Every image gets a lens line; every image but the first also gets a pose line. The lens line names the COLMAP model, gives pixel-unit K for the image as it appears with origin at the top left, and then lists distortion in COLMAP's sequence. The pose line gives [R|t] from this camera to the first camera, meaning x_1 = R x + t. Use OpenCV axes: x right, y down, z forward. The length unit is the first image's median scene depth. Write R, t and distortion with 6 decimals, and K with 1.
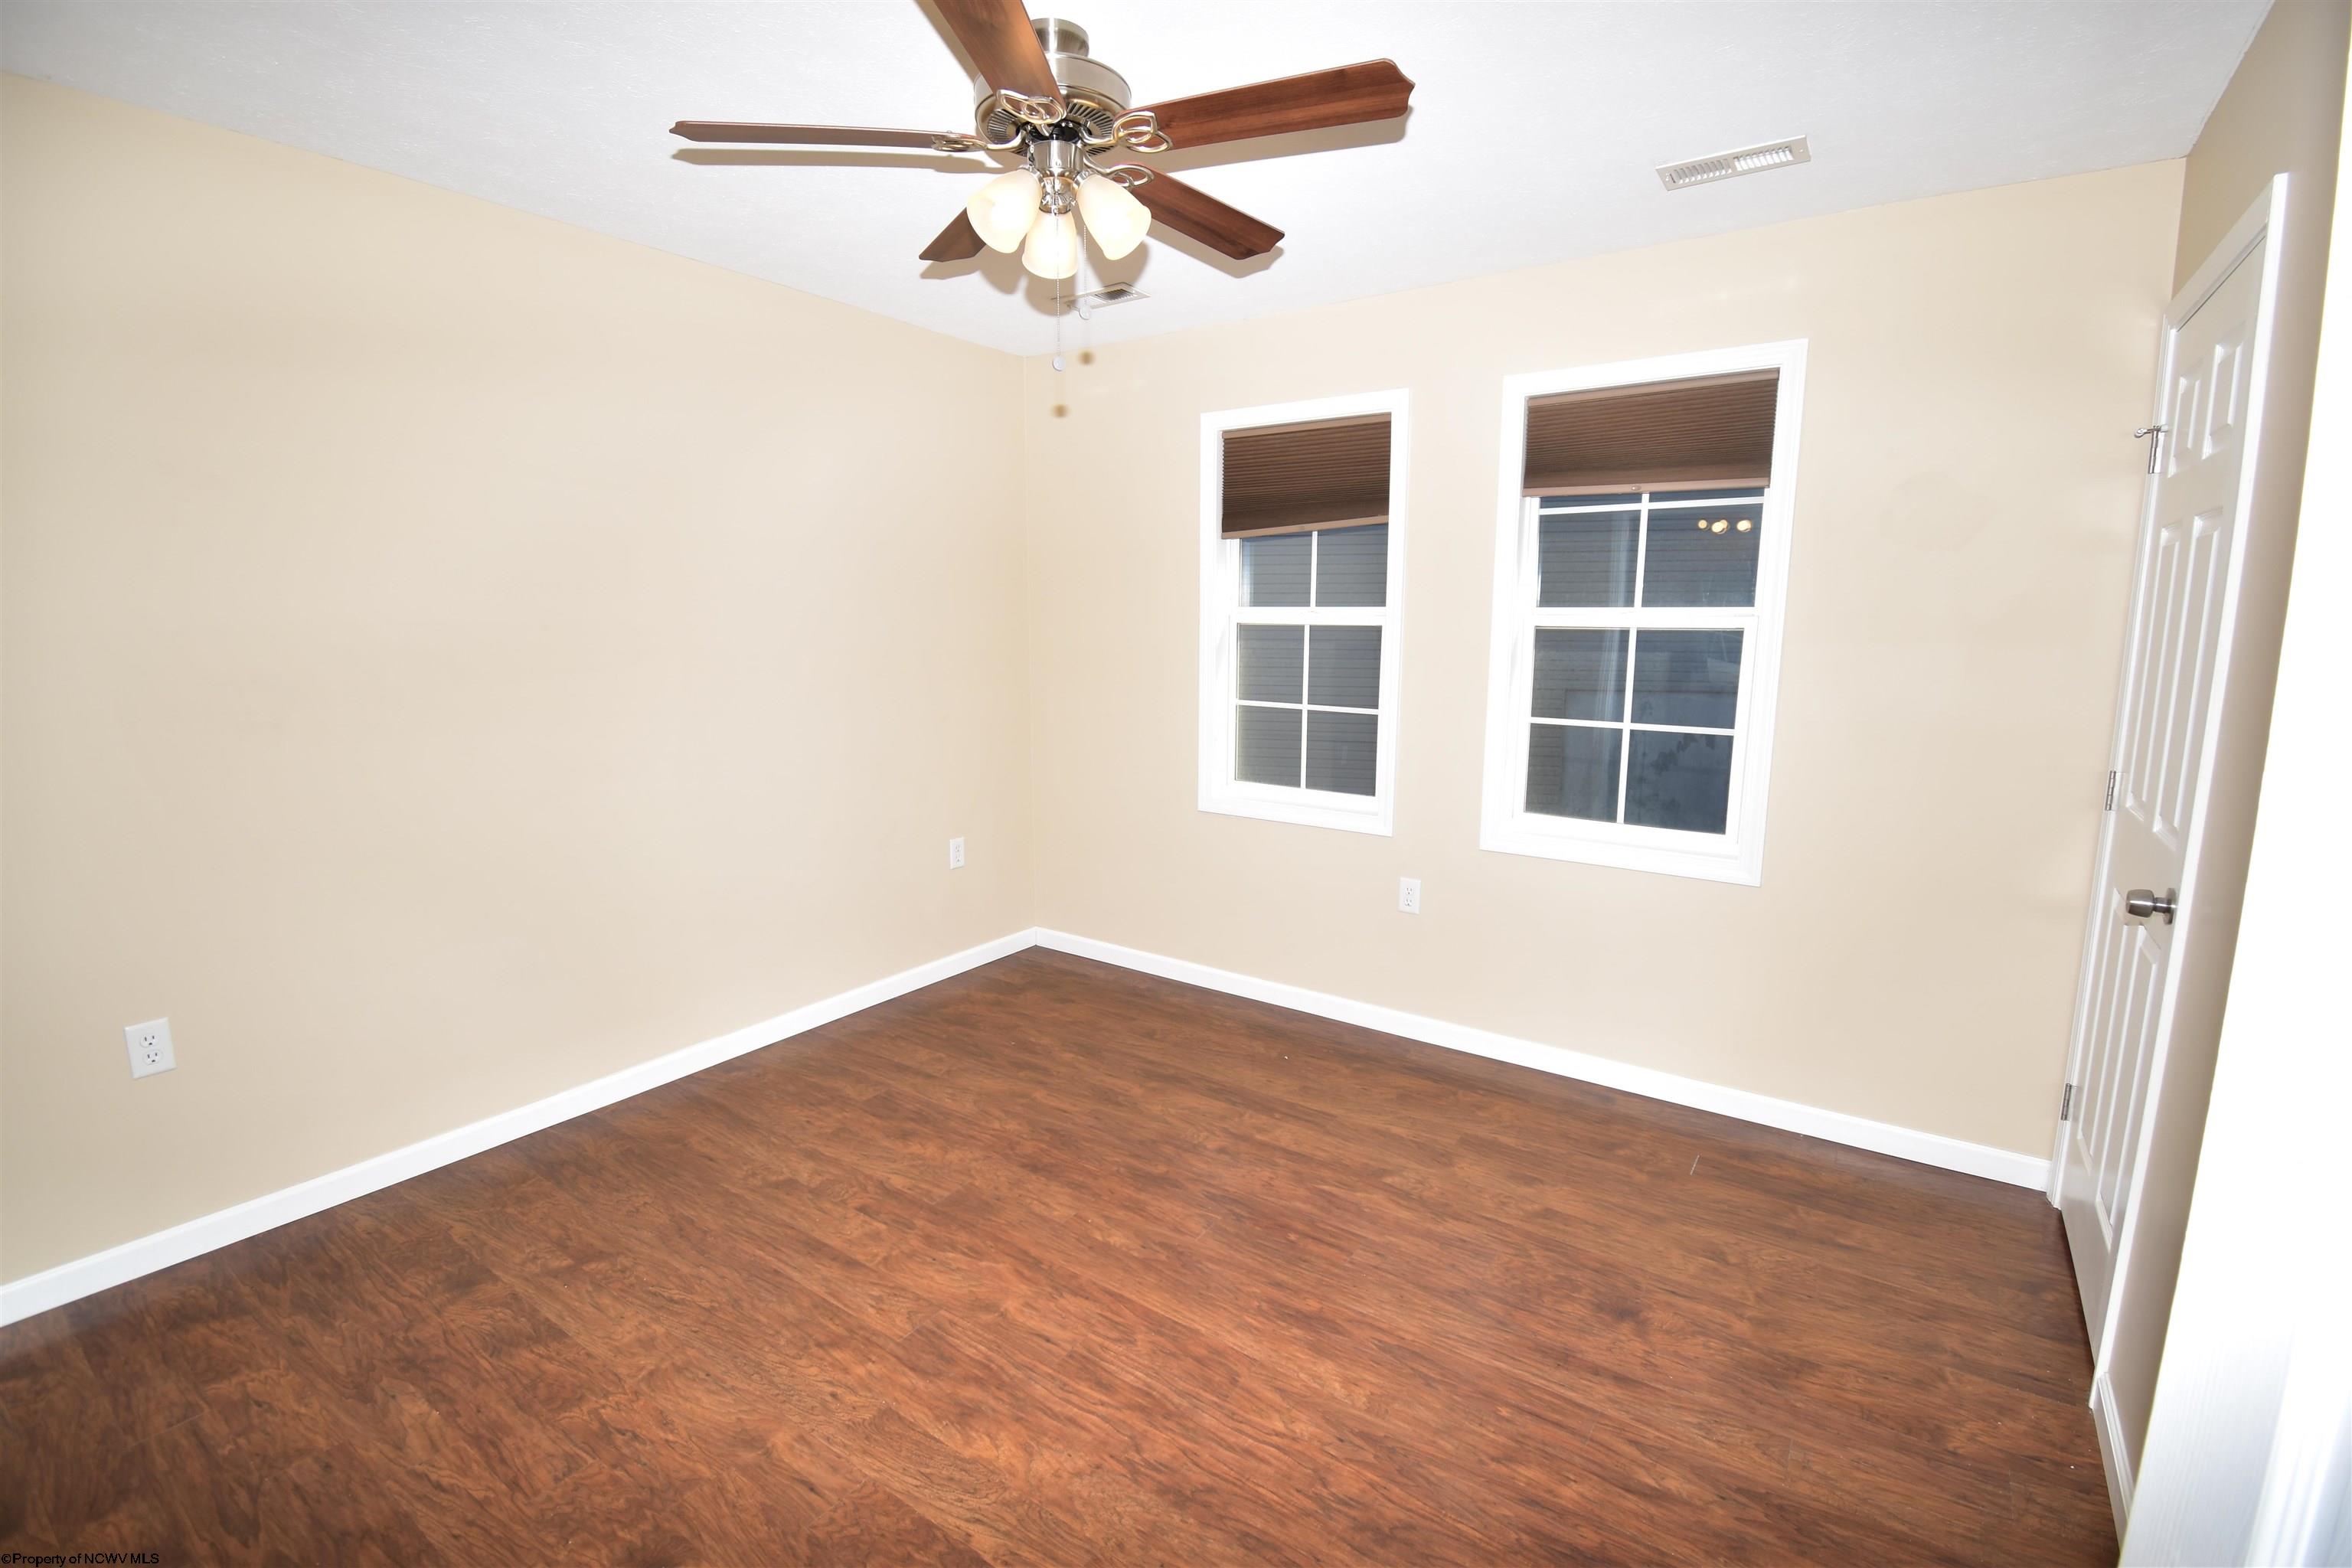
lens RADIAL K [[1058.2, 0, 1176.0], [0, 1058.2, 784.0], [0, 0, 1]] dist [0.001145, -0.025851]
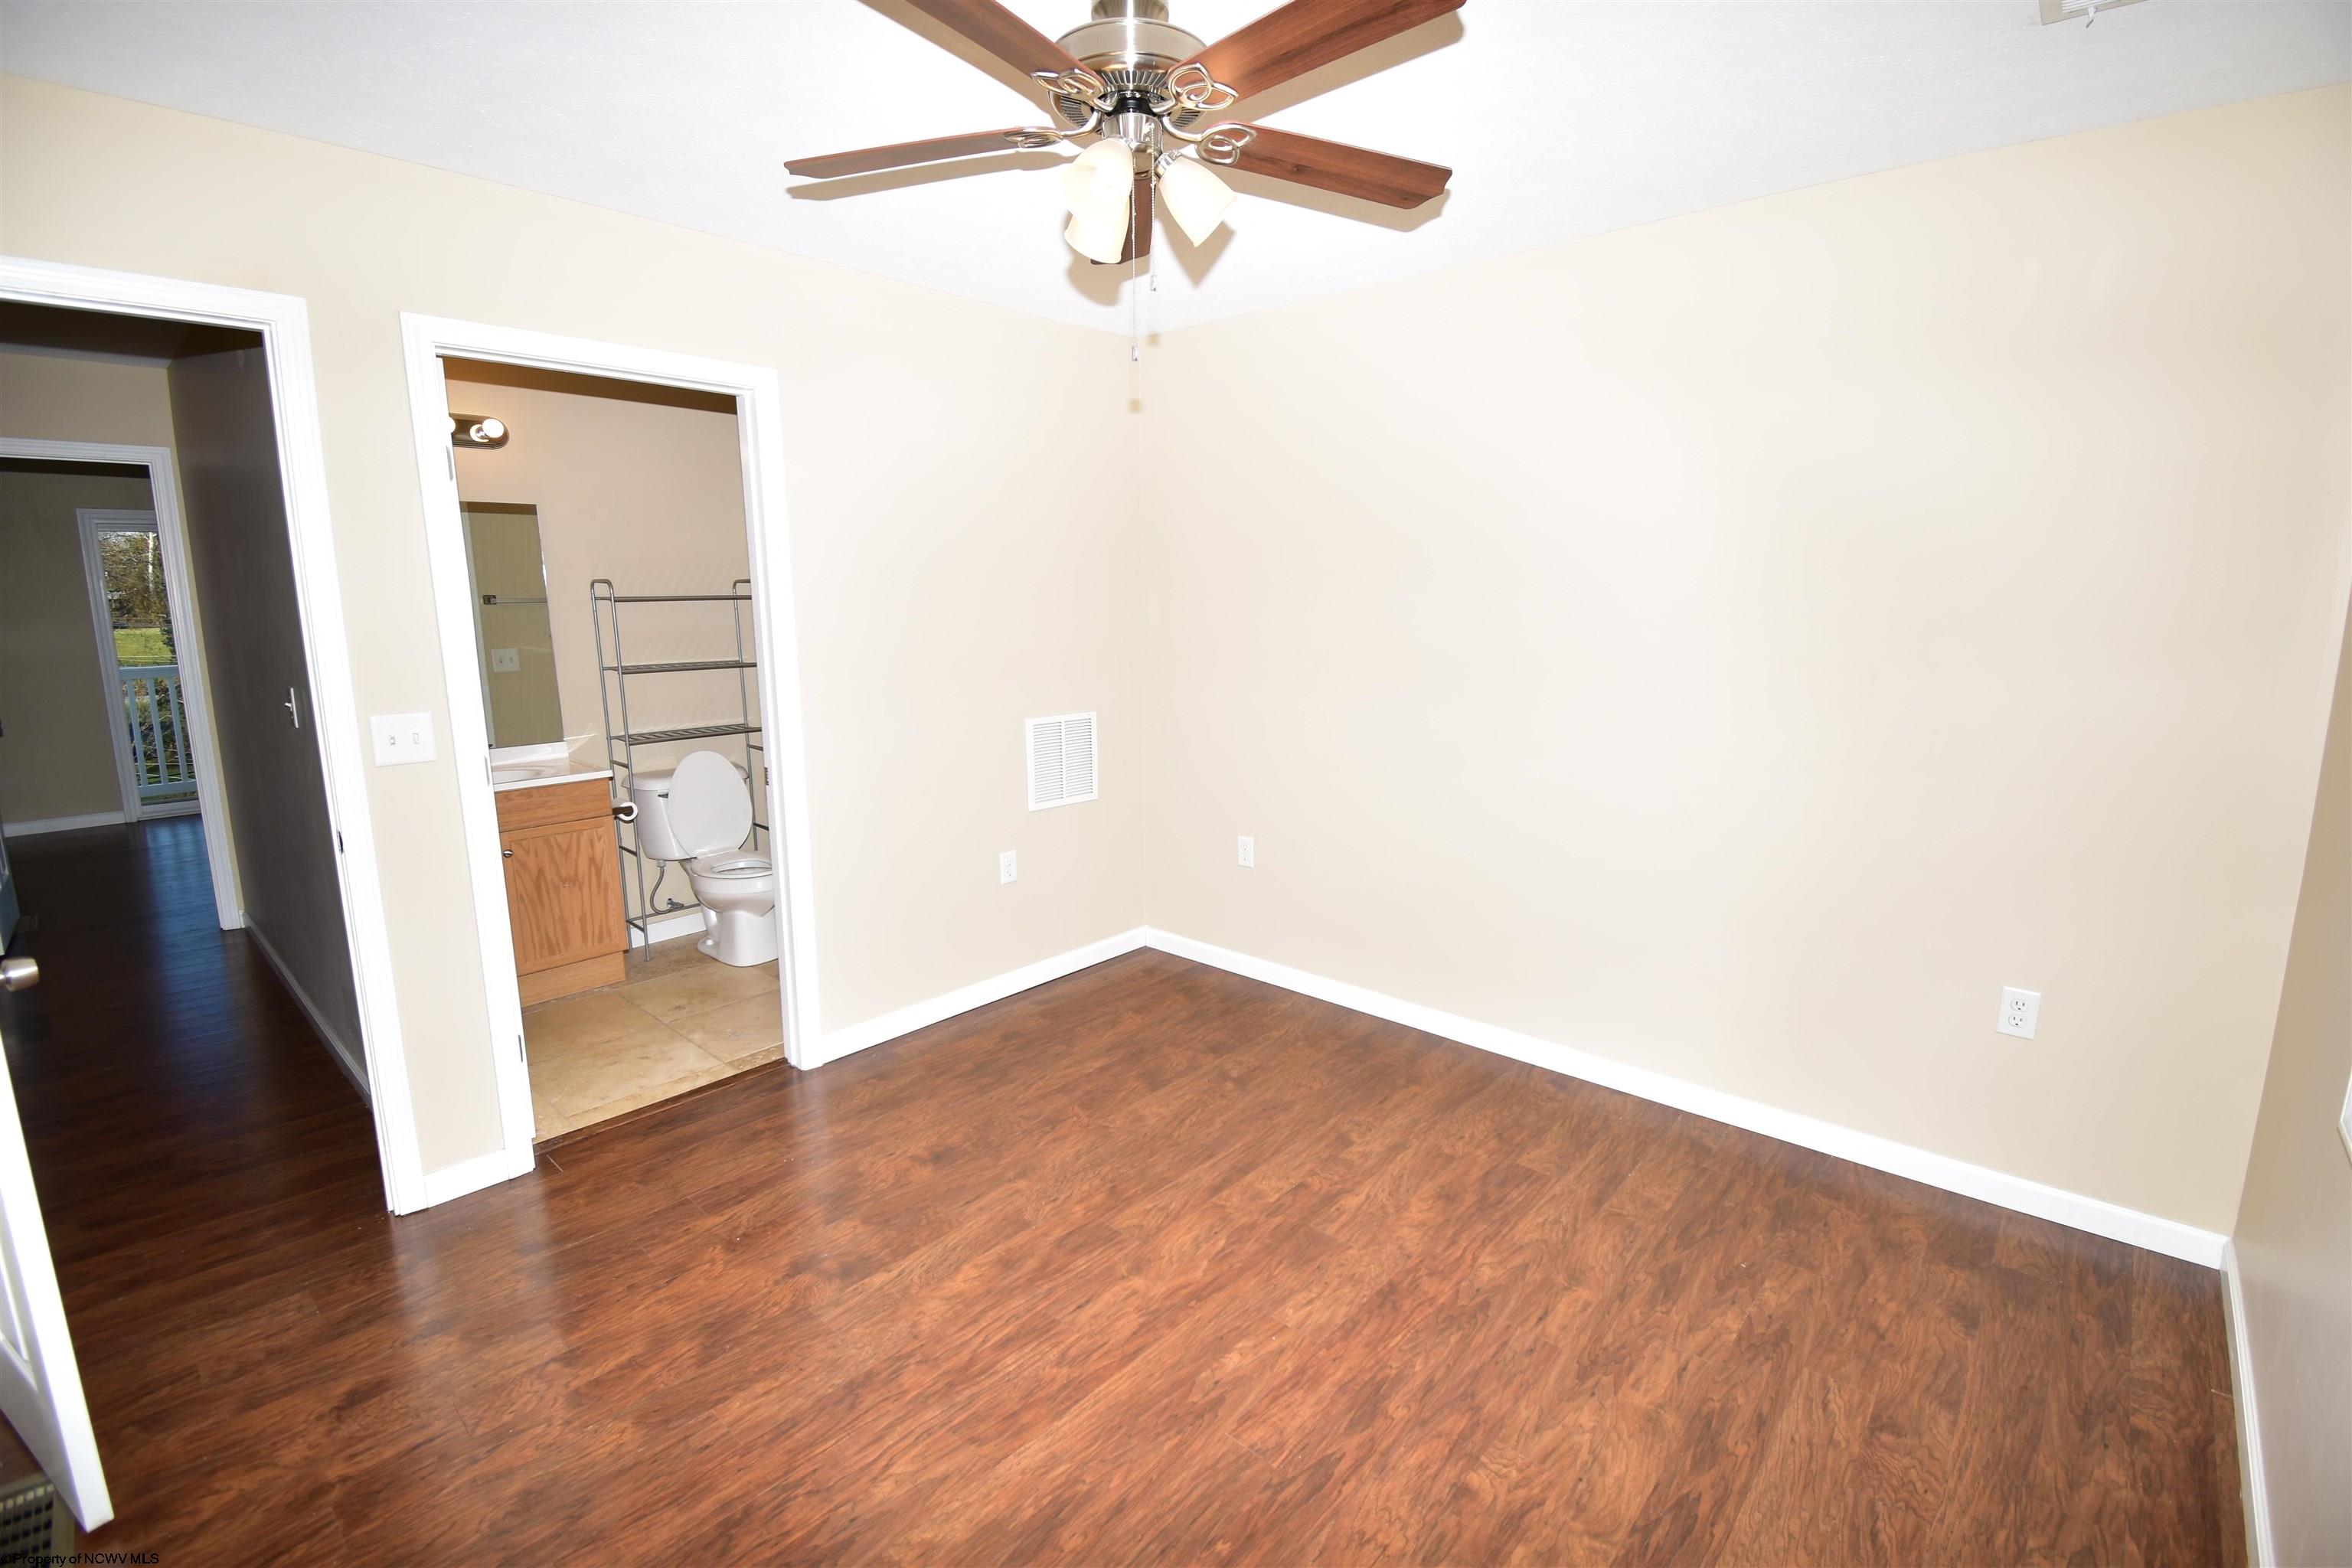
lens RADIAL K [[1058.2, 0, 1176.0], [0, 1058.2, 784.0], [0, 0, 1]] dist [0.001145, -0.025851]
pose [[-0.146137, 0.169795, -0.974584, 0.716858], [-0.157806, 0.968544, 0.192405, -0.167357], [0.976597, 0.181912, -0.114745, 1.018156]]
